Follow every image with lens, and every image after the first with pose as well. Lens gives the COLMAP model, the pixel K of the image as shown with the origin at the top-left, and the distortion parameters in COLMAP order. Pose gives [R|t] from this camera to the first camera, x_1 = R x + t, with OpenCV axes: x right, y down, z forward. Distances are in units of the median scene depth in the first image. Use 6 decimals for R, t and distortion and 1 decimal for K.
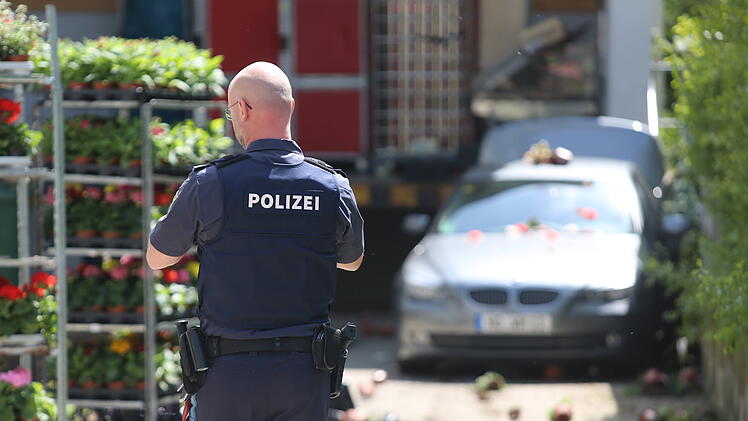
lens RADIAL K [[4314.5, 0, 374.0], [0, 4314.5, 210.5], [0, 0, 1]] dist [1.835389, 5.322947]
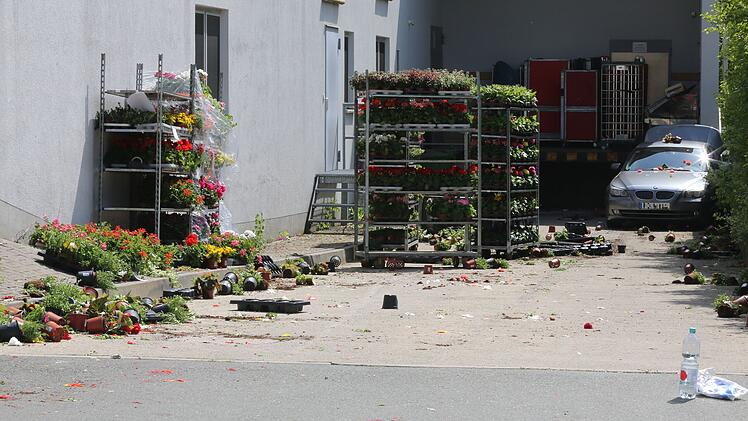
lens RADIAL K [[2299.2, 0, 374.0], [0, 2299.2, 210.5], [0, 0, 1]] dist [0.112784, 0.297320]
pose [[0.994523, 0.012250, -0.103798, 0.013810], [-0.011410, 0.999897, 0.008682, 0.027170], [0.103893, -0.007450, 0.994561, -0.432779]]
